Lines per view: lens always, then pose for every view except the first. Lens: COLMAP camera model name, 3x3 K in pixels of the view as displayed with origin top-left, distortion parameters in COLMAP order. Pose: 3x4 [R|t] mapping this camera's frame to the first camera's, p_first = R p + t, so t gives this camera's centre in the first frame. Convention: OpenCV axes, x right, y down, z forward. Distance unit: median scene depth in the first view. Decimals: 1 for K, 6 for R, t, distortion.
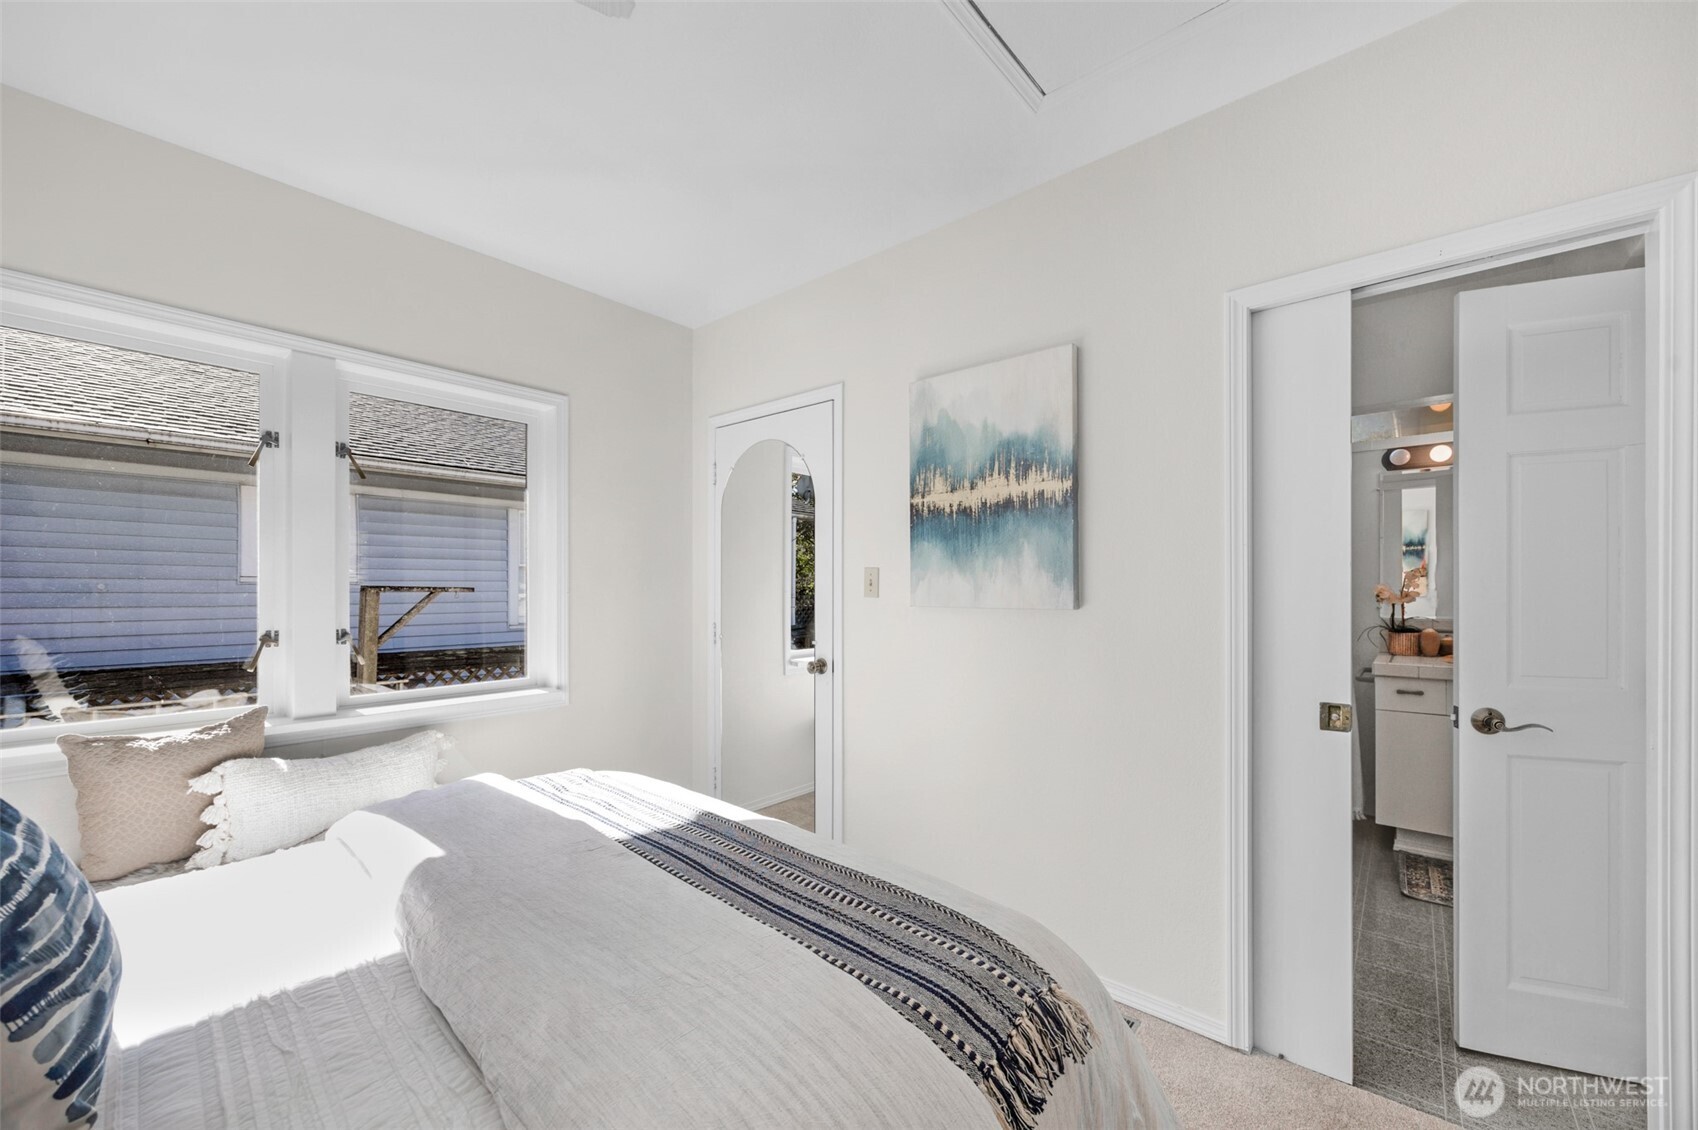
lens RADIAL K [[665.0, 0, 850.8], [0, 665.0, 578.2], [0, 0, 1]] dist [-0.005257, 0.000892]
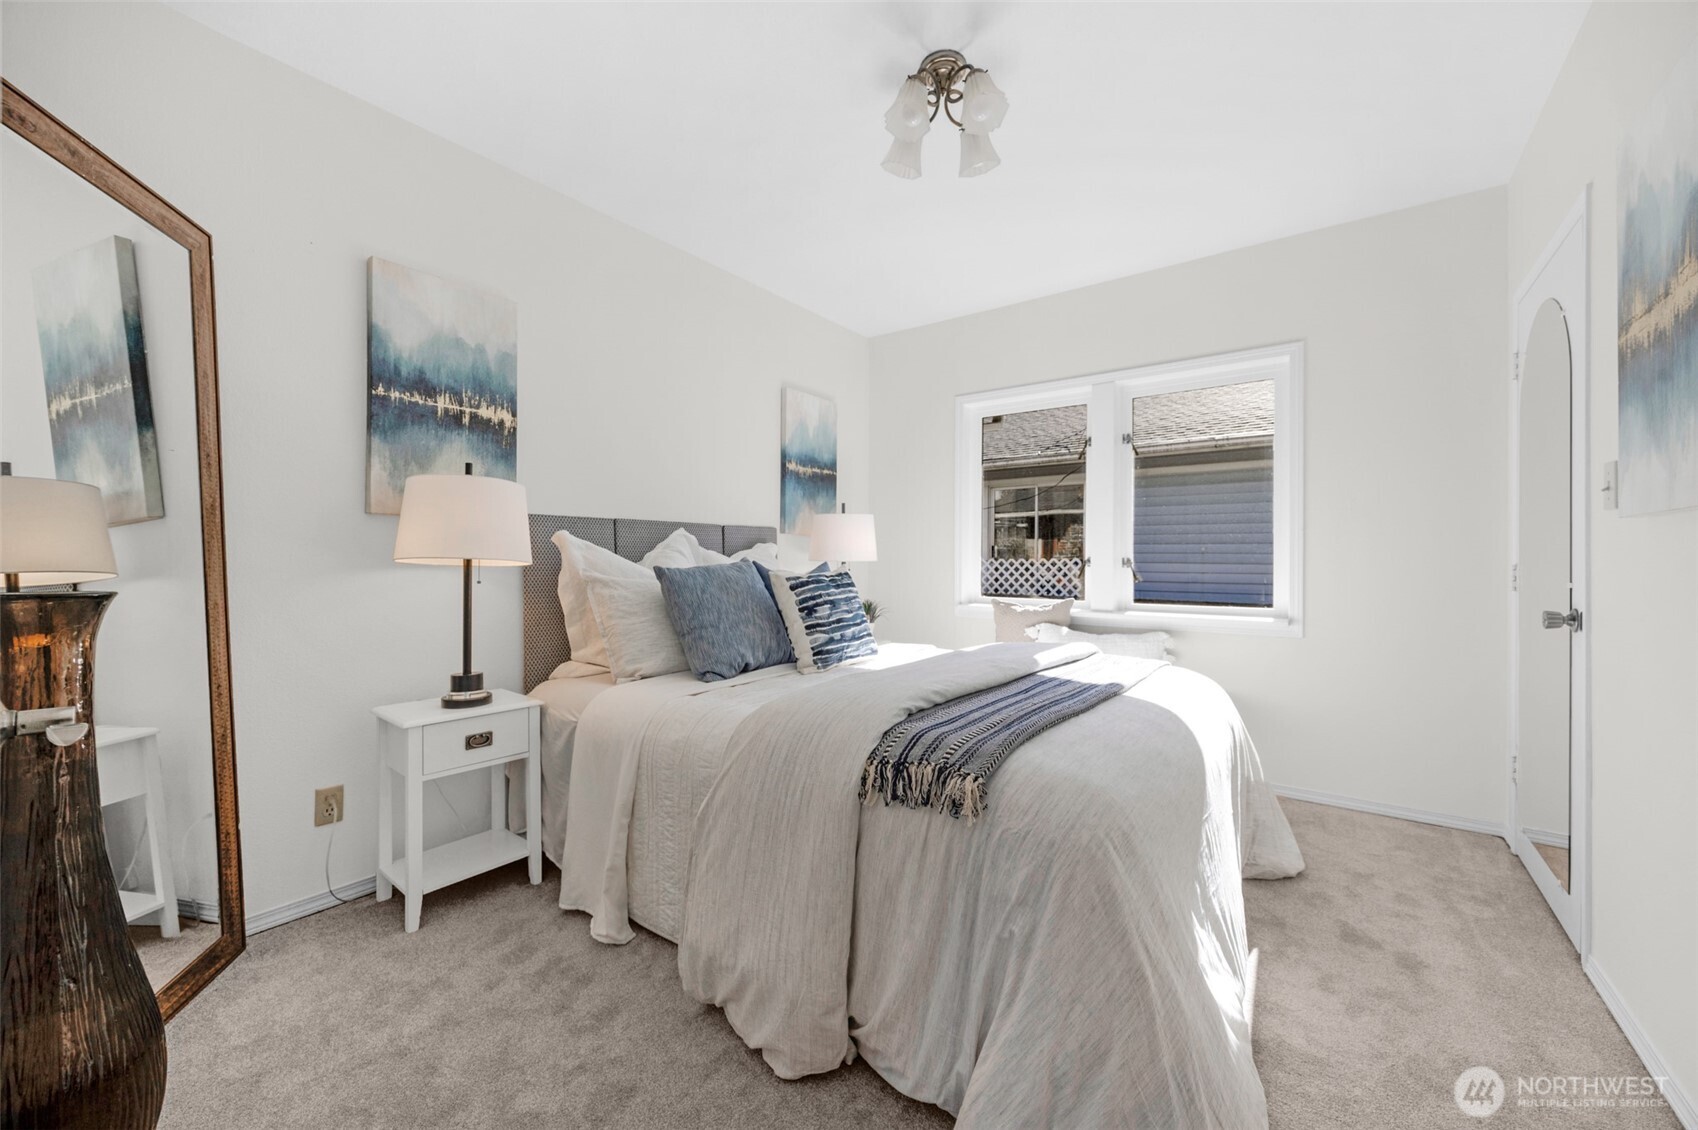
lens RADIAL K [[665.0, 0, 851.5], [0, 665.0, 563.8], [0, 0, 1]] dist [-0.005257, 0.000892]
pose [[0.059134, 0.000252, -0.998250, 0.691700], [0.009415, 0.999955, 0.000810, 0.081825], [0.998206, -0.009446, 0.059129, 0.284703]]
